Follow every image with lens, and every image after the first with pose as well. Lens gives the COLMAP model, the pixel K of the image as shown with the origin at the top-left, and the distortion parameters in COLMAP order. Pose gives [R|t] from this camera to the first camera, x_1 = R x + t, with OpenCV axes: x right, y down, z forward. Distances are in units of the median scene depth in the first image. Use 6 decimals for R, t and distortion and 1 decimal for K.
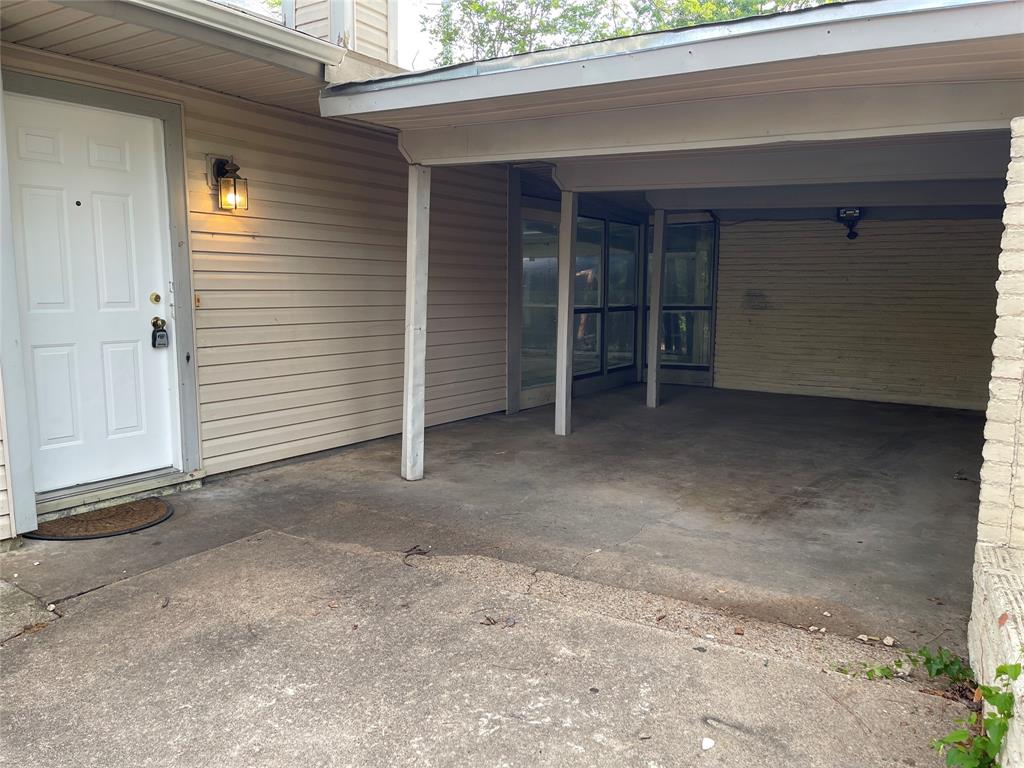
lens RADIAL K [[694.5, 0, 512.0], [0, 694.5, 384.0], [0, 0, 1]] dist [-0.001410, -0.001651]
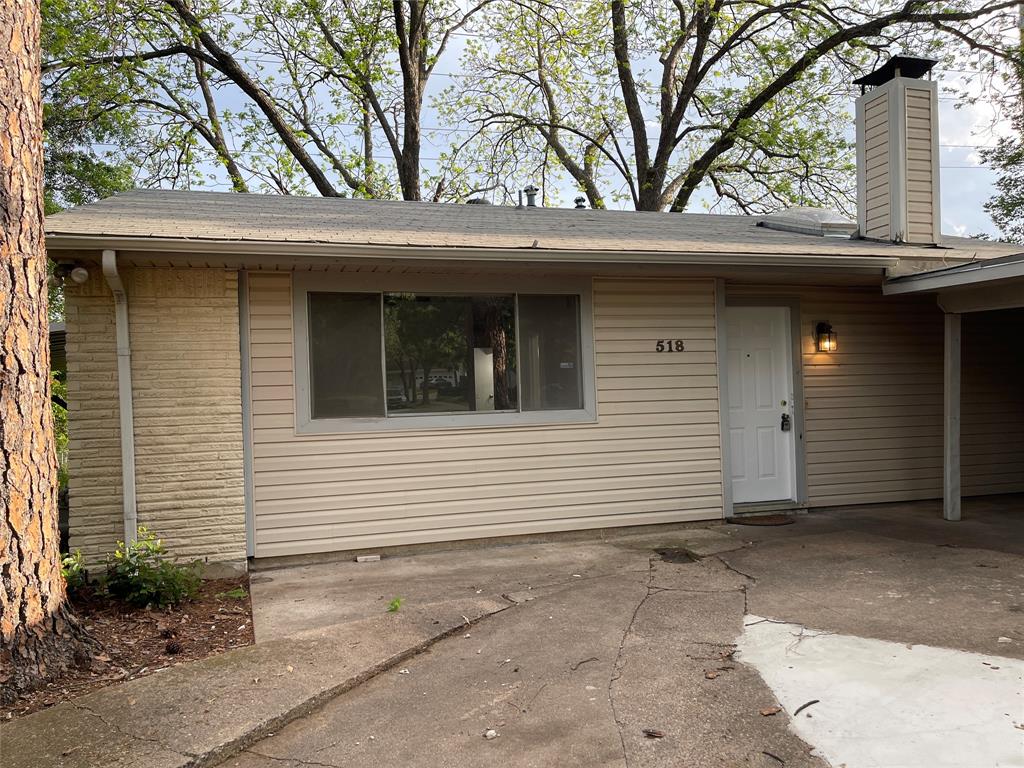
lens RADIAL K [[773.5, 0, 501.7], [0, 773.5, 391.9], [0, 0, 1]] dist [0.047796, -0.046248]
pose [[0.781071, -0.038283, -0.623268, 0.166555], [-0.053924, 0.990255, -0.128401, 0.141337], [0.622110, 0.133900, 0.771395, -0.978708]]
